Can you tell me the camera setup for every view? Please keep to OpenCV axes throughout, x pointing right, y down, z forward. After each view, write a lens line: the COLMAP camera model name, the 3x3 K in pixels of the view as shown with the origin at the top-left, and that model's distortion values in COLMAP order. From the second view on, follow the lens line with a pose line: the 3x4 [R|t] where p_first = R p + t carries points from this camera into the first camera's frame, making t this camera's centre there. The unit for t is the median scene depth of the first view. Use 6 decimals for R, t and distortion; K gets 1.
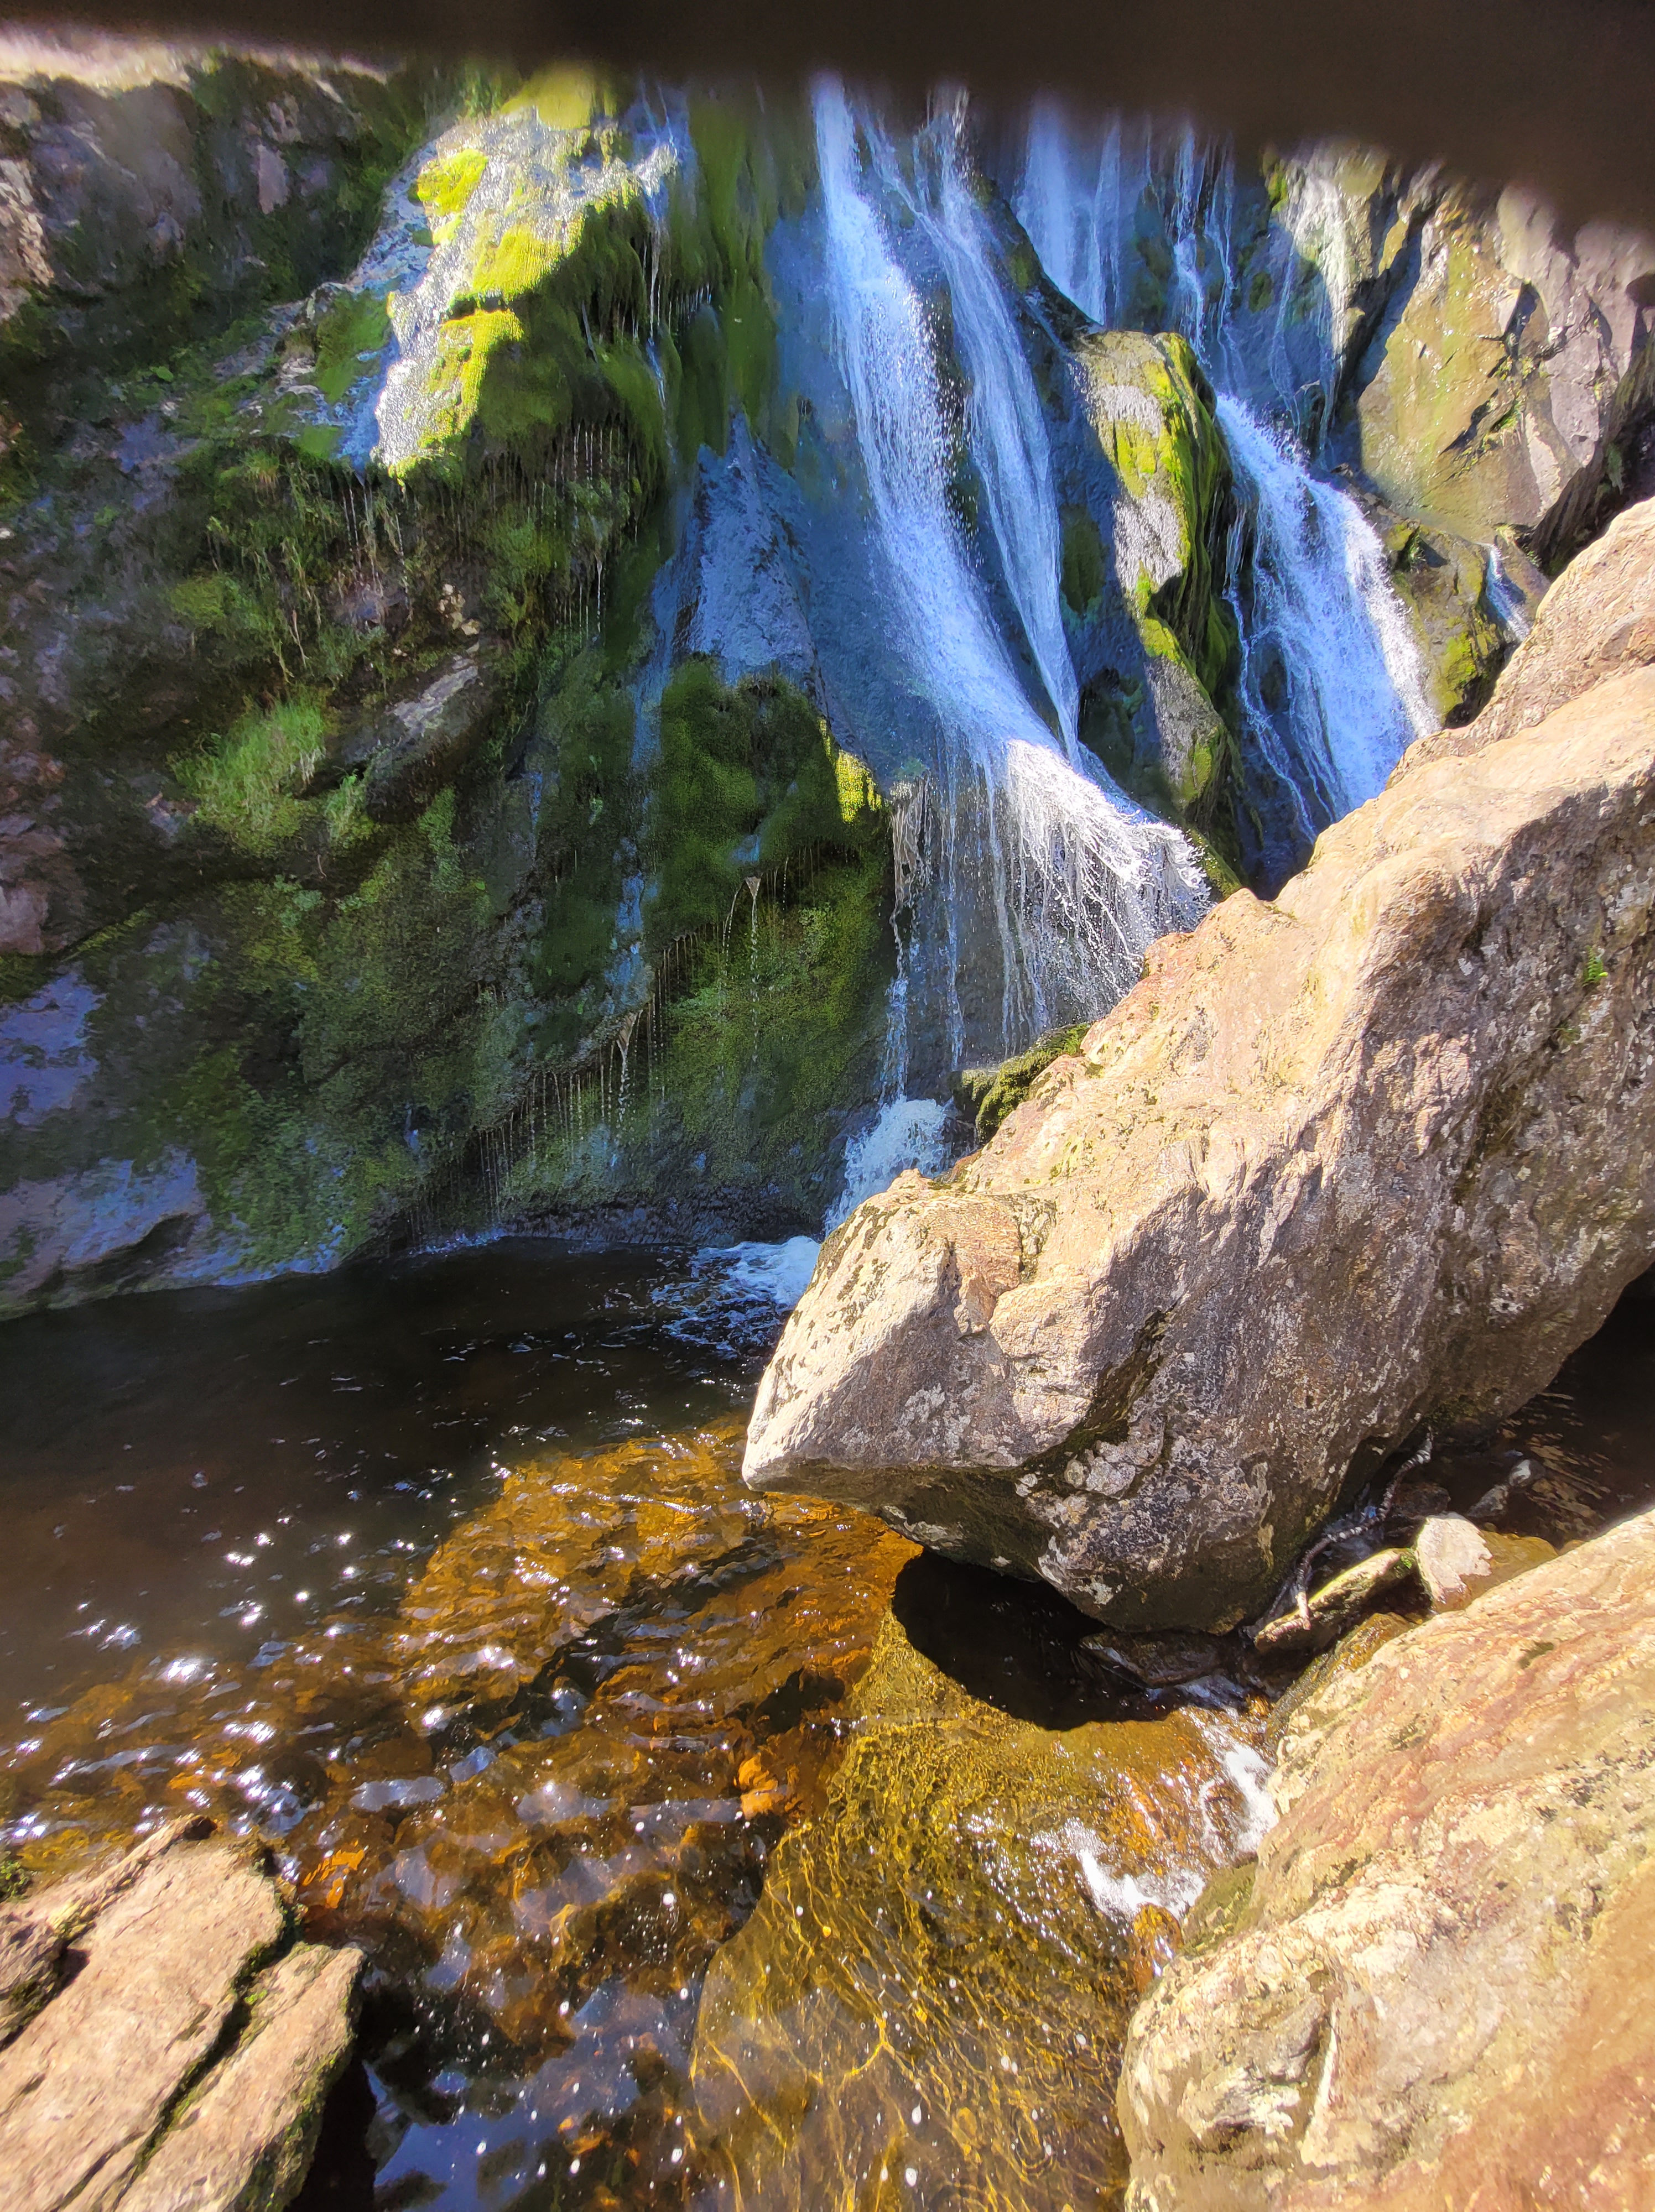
lens RADIAL K [[878.6, 0, 831.2], [0, 878.6, 1126.2], [0, 0, 1]] dist [0.002504, 0.000075]
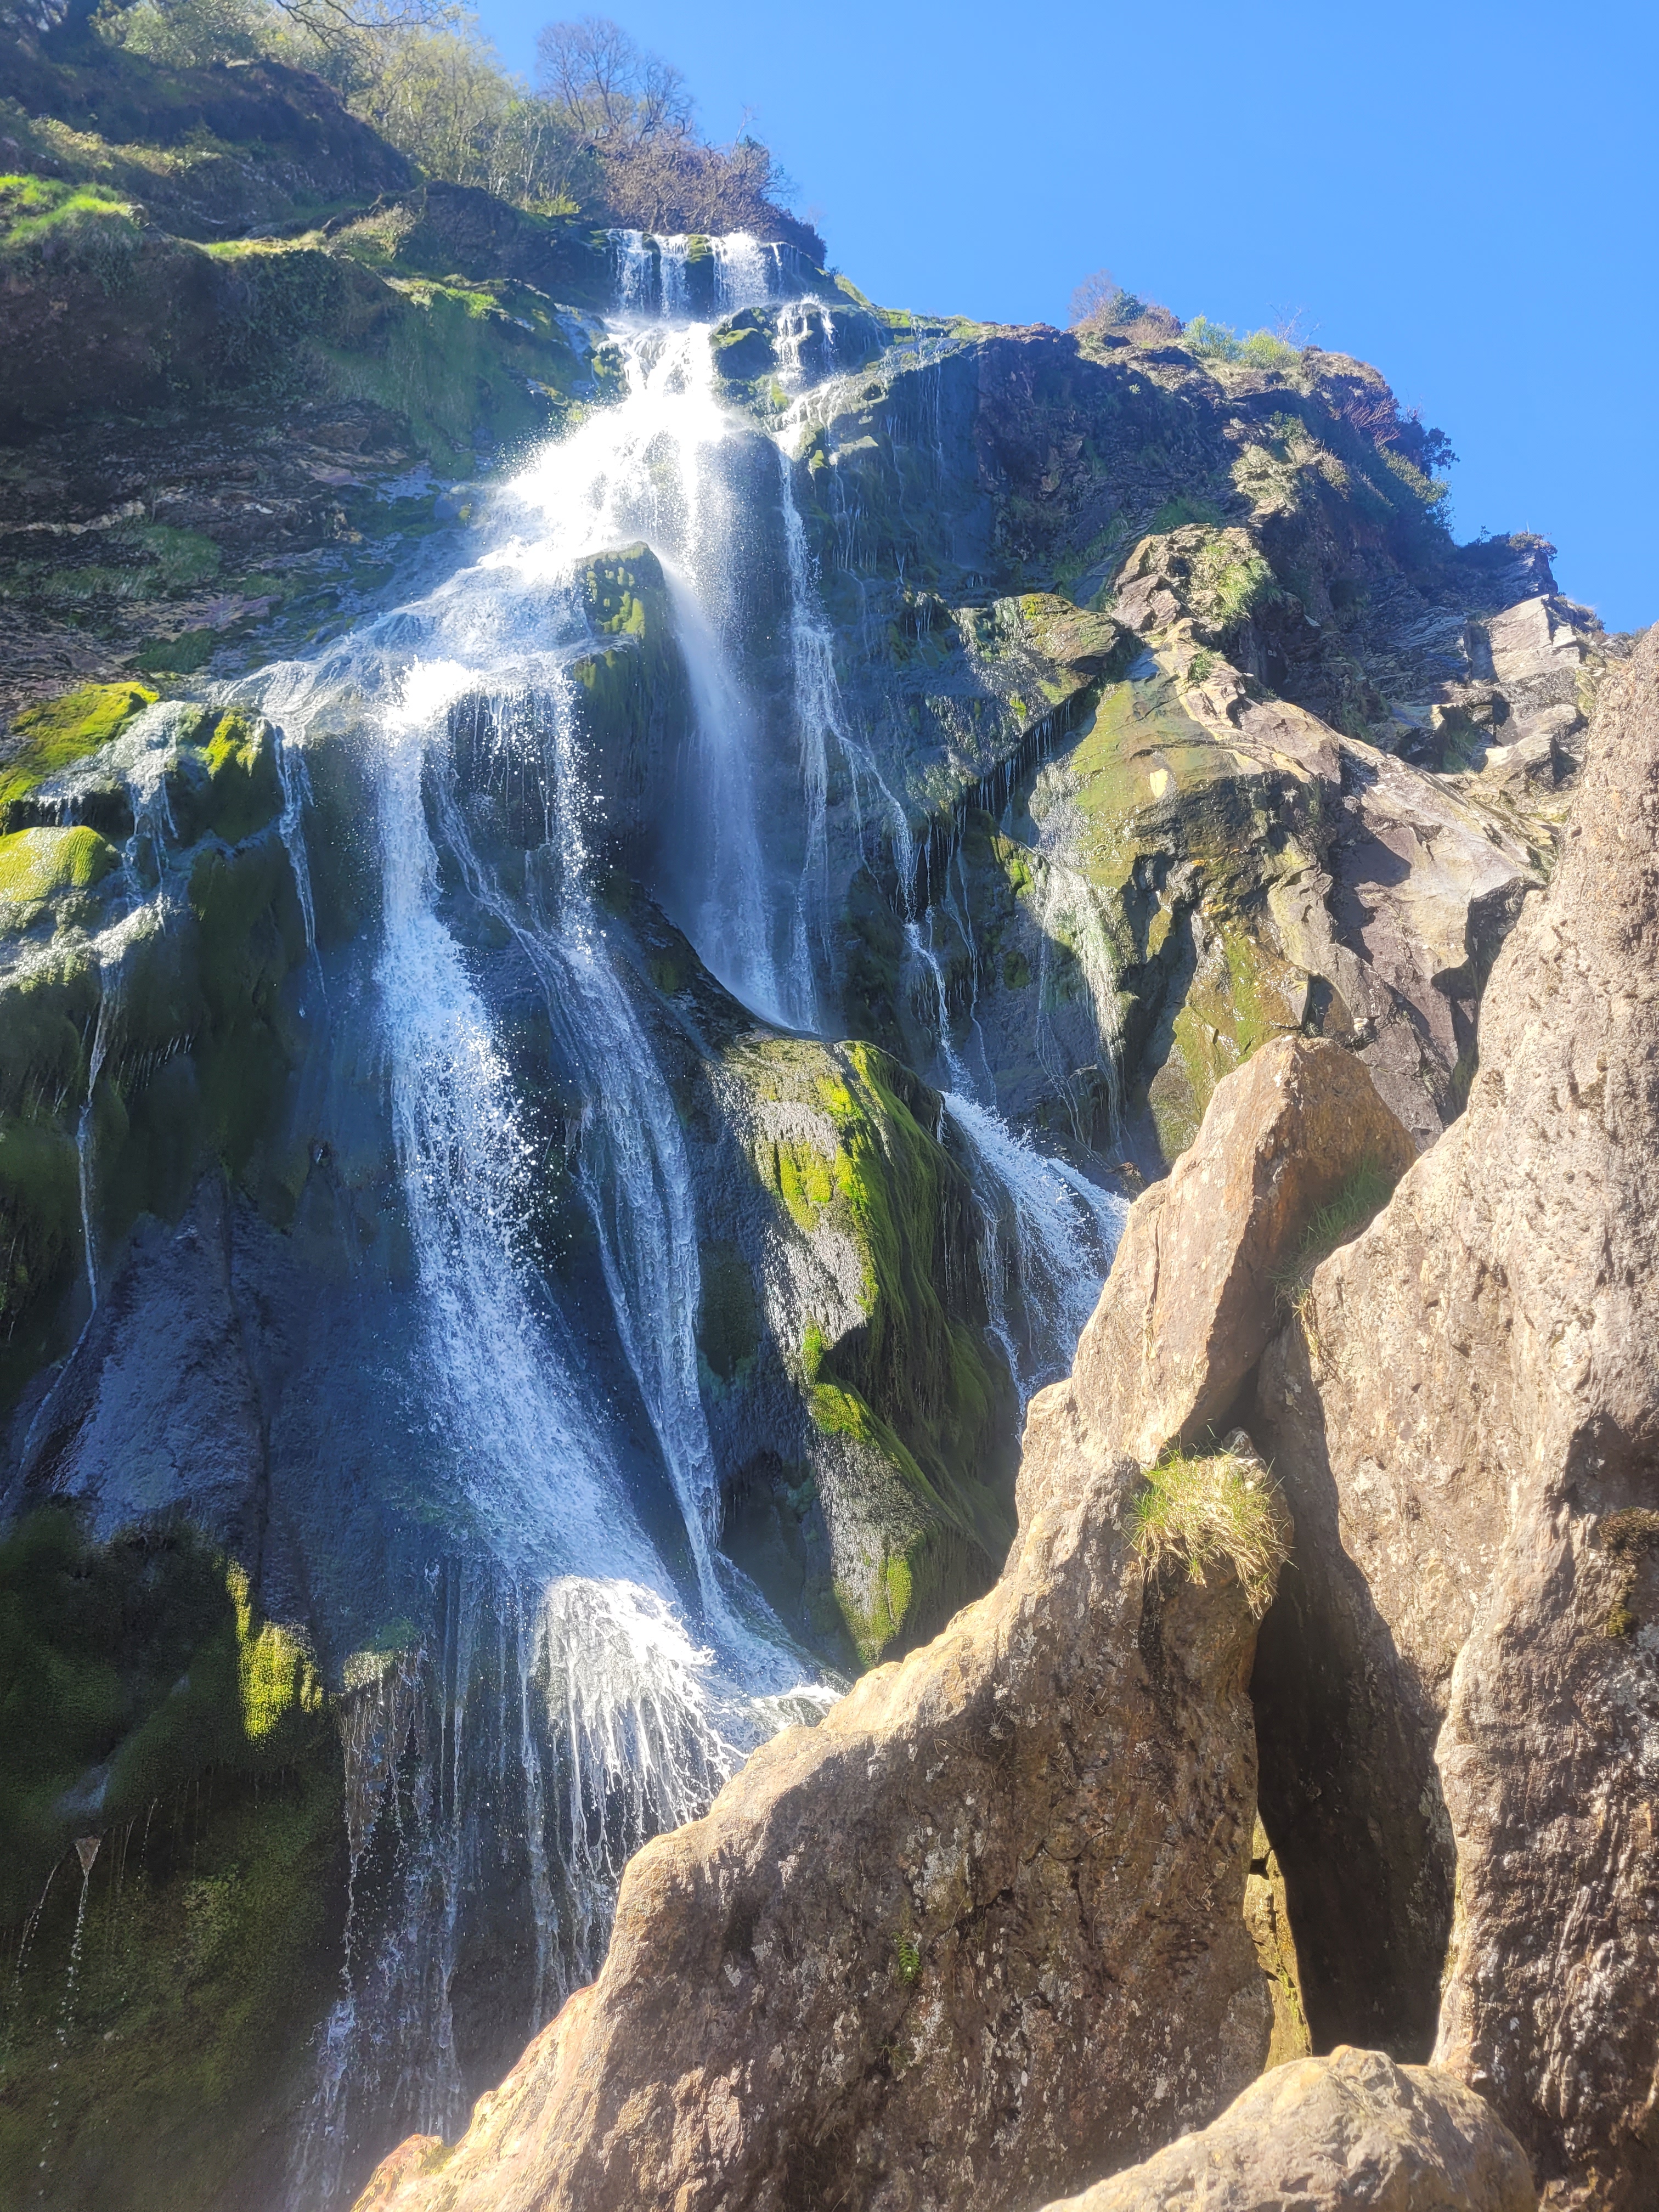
lens RADIAL K [[1674.9, 0, 866.1], [0, 1674.9, 1138.5], [0, 0, 1]] dist [0.052989, -0.039941]
pose [[0.984449, 0.003578, 0.175633, 0.232990], [0.096741, 0.823490, -0.559021, 0.030659], [-0.146633, 0.567319, 0.810338, -0.316346]]
